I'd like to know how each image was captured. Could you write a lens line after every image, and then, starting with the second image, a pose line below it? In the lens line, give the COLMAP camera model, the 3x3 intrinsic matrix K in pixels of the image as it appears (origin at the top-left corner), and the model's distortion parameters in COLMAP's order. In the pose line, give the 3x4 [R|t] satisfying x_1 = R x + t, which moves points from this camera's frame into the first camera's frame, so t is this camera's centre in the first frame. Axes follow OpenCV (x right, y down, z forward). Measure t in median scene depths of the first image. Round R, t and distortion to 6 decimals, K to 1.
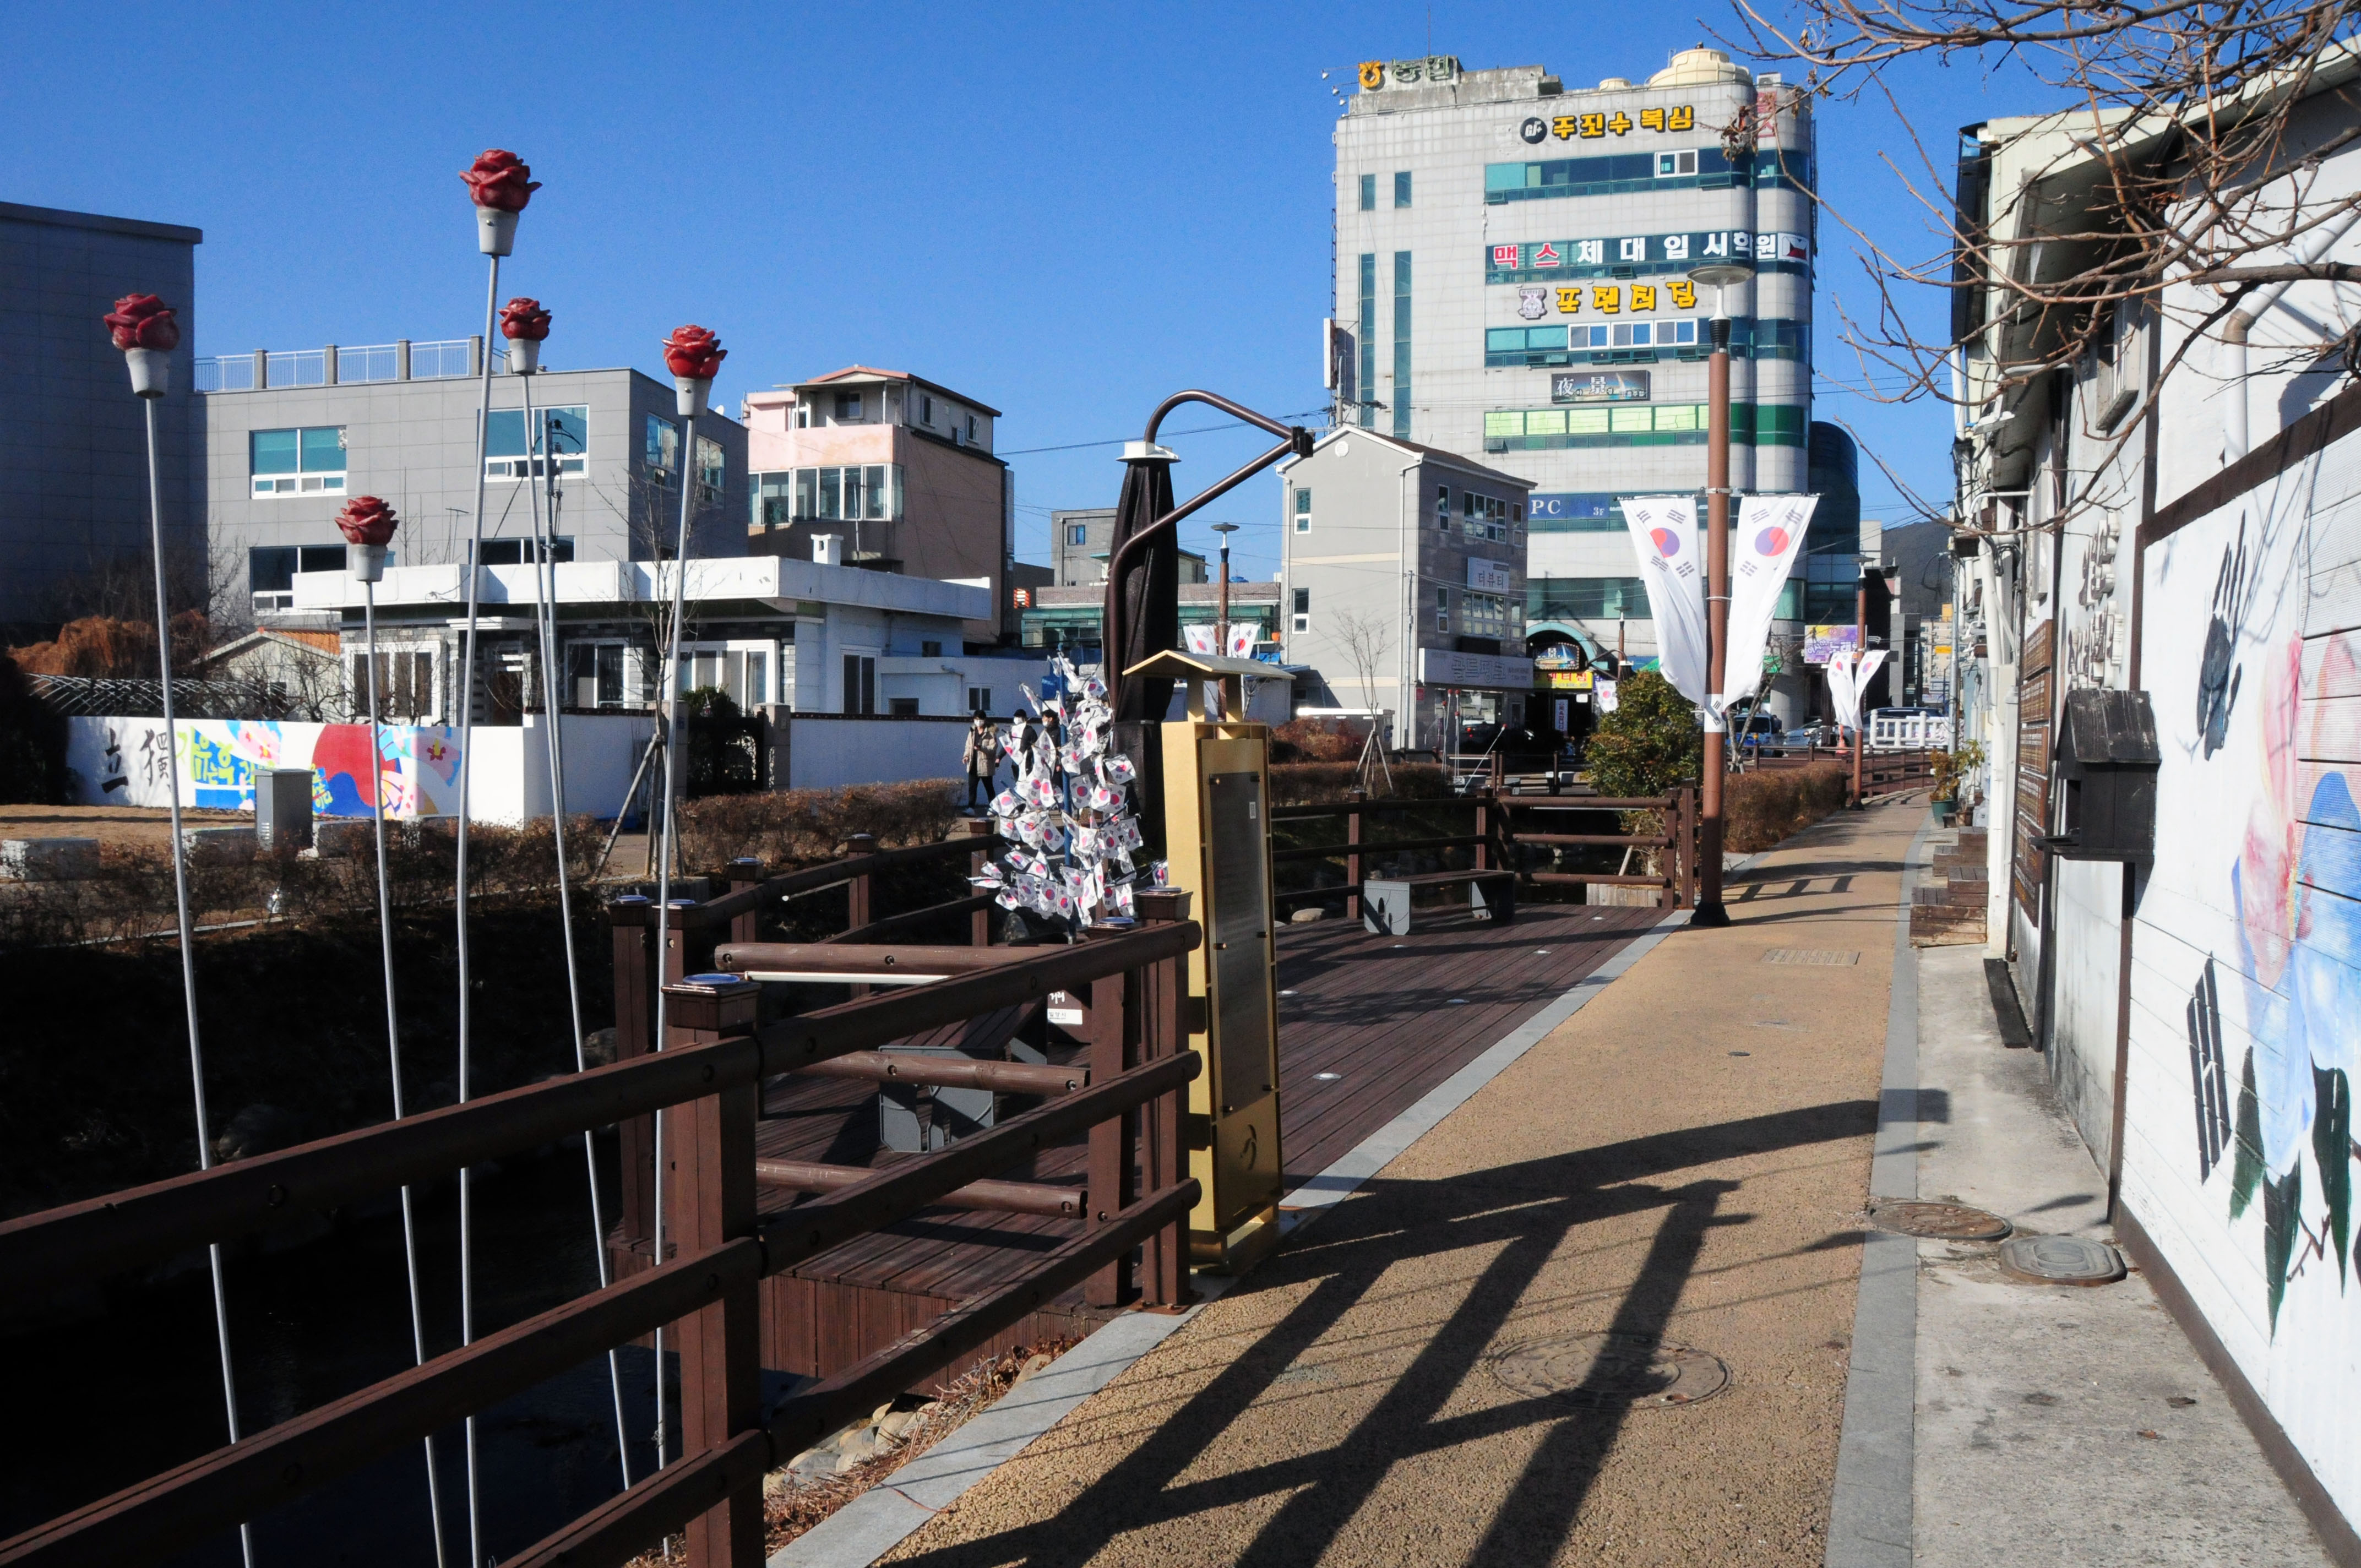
lens RADIAL K [[1864.0, 0, 1136.9], [0, 1864.0, 821.5], [0, 0, 1]] dist [-0.185104, 0.149243]
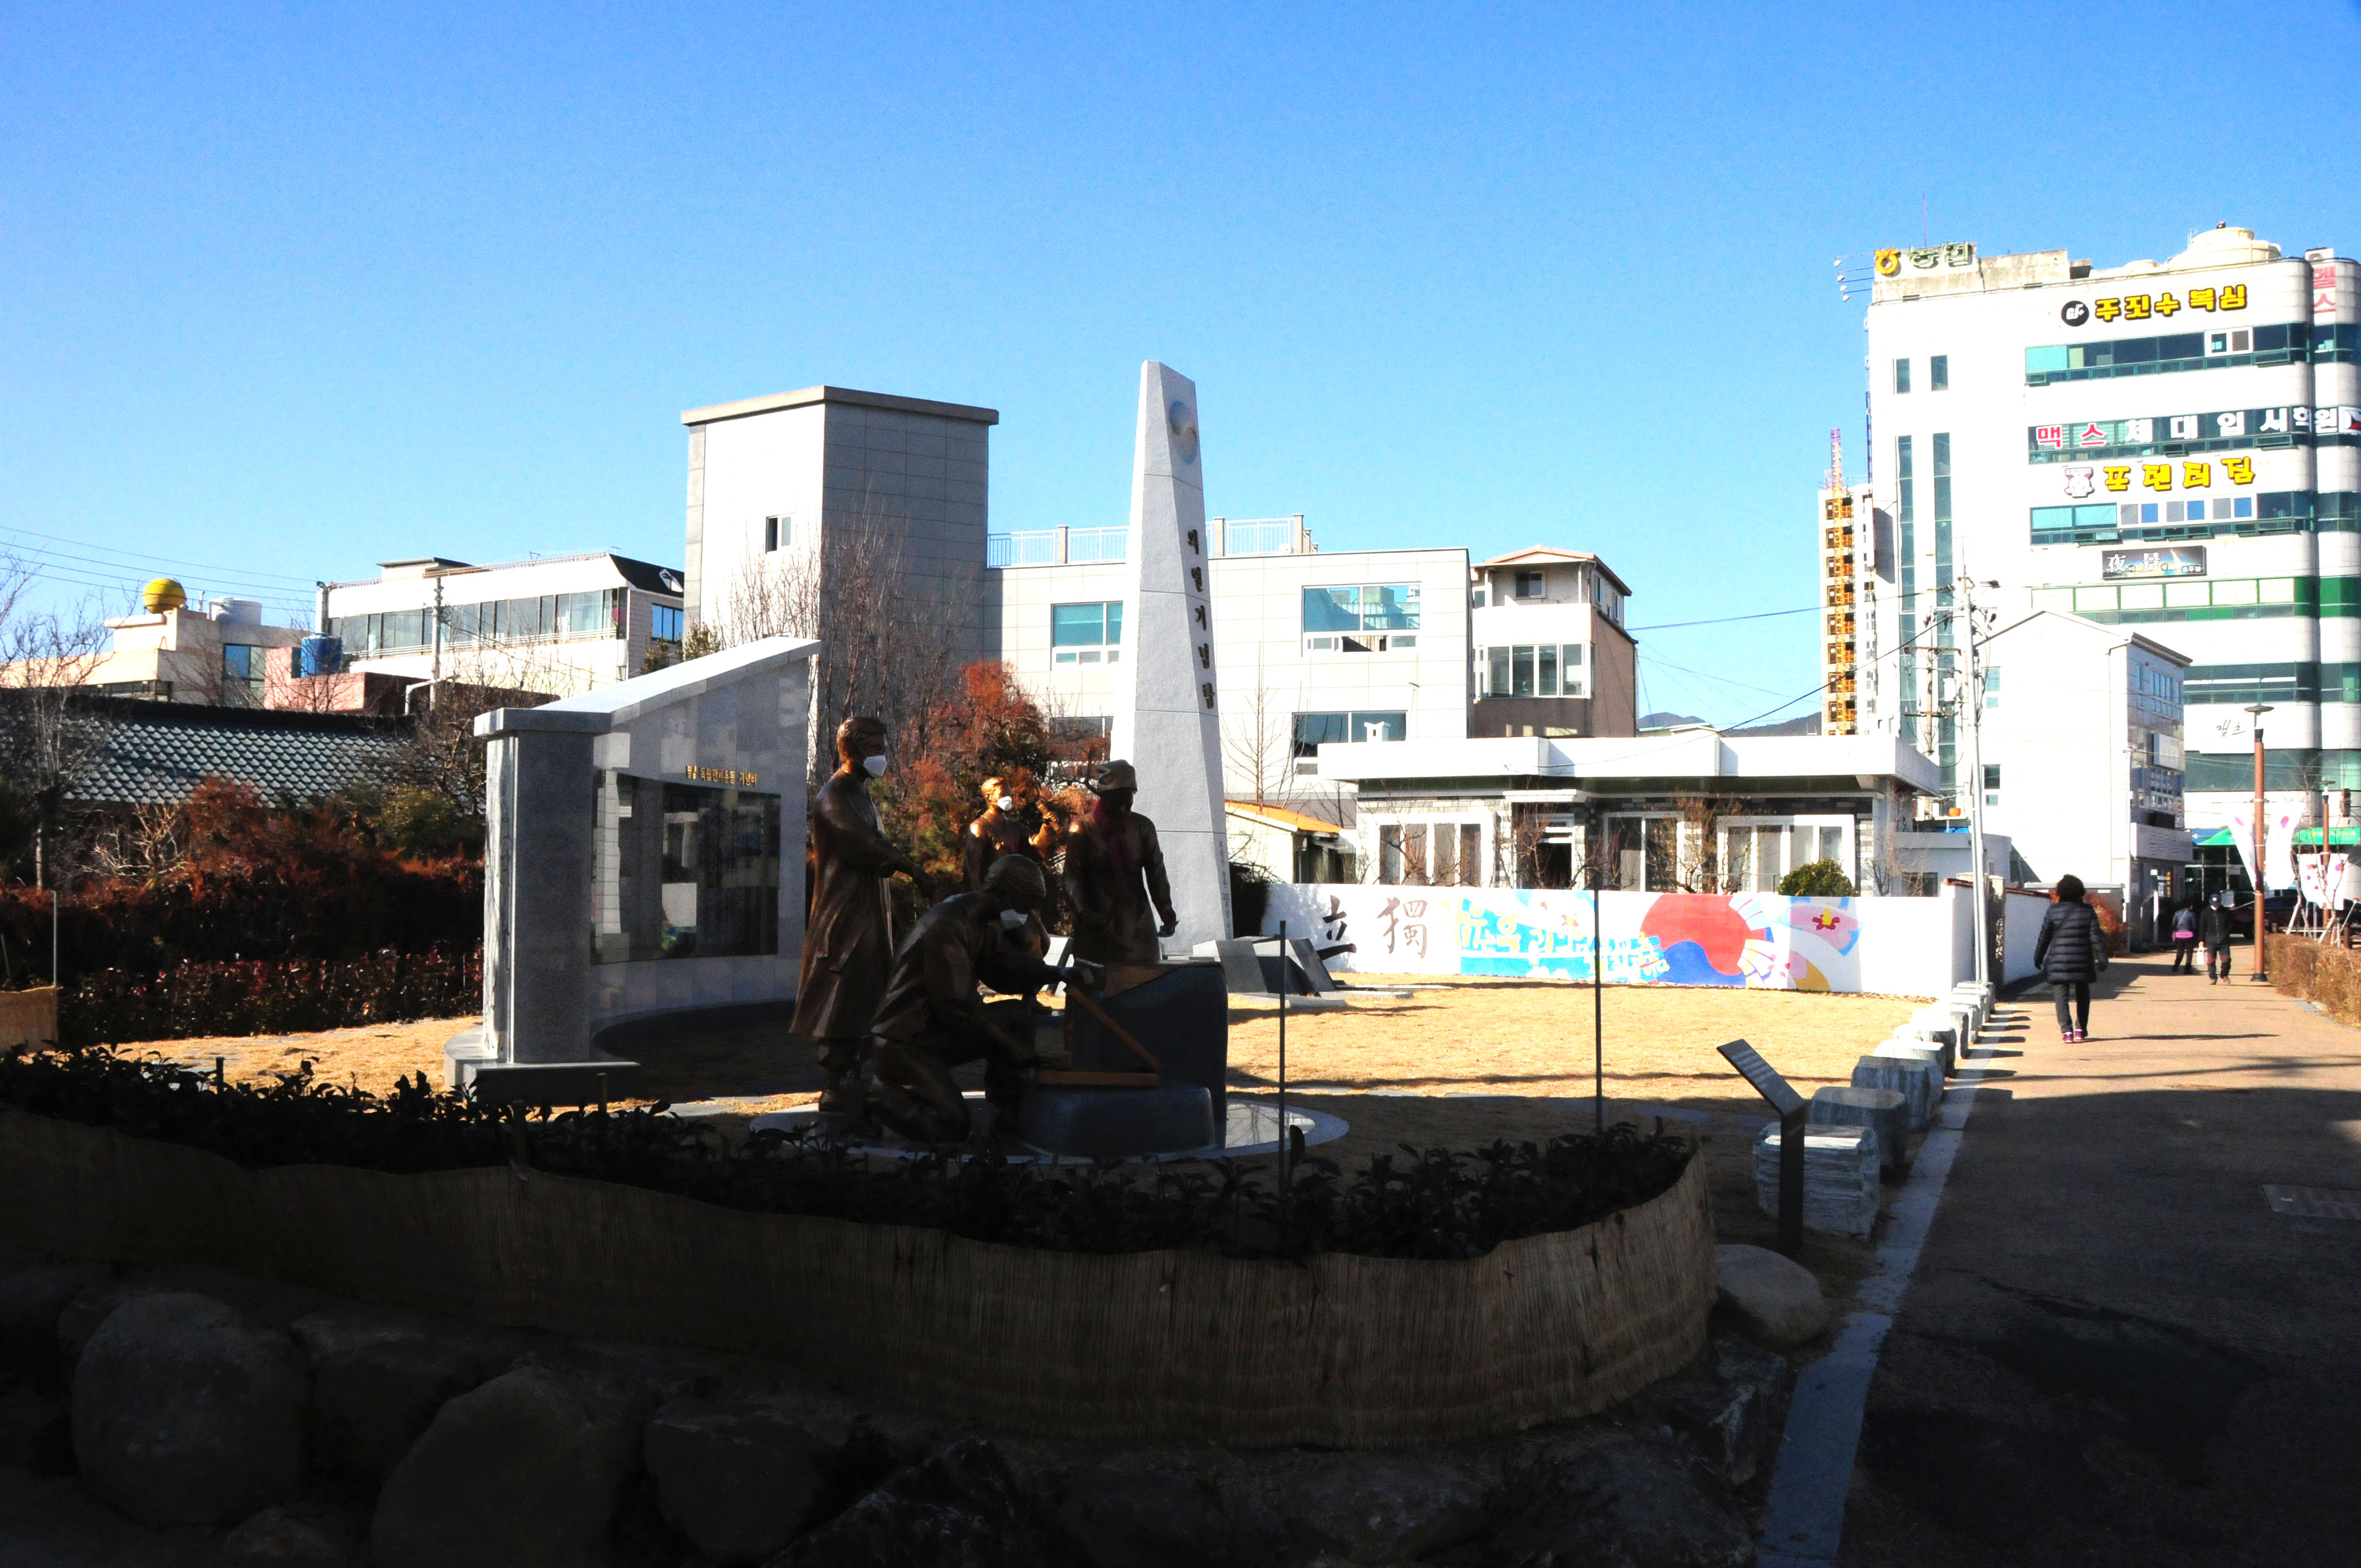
lens RADIAL K [[1864.0, 0, 1136.9], [0, 1864.0, 821.5], [0, 0, 1]] dist [-0.185104, 0.149243]
pose [[0.994782, 0.001137, -0.102016, -0.212085], [-0.010491, 0.995776, -0.091209, 0.001212], [0.101482, 0.091804, 0.990593, -0.023539]]
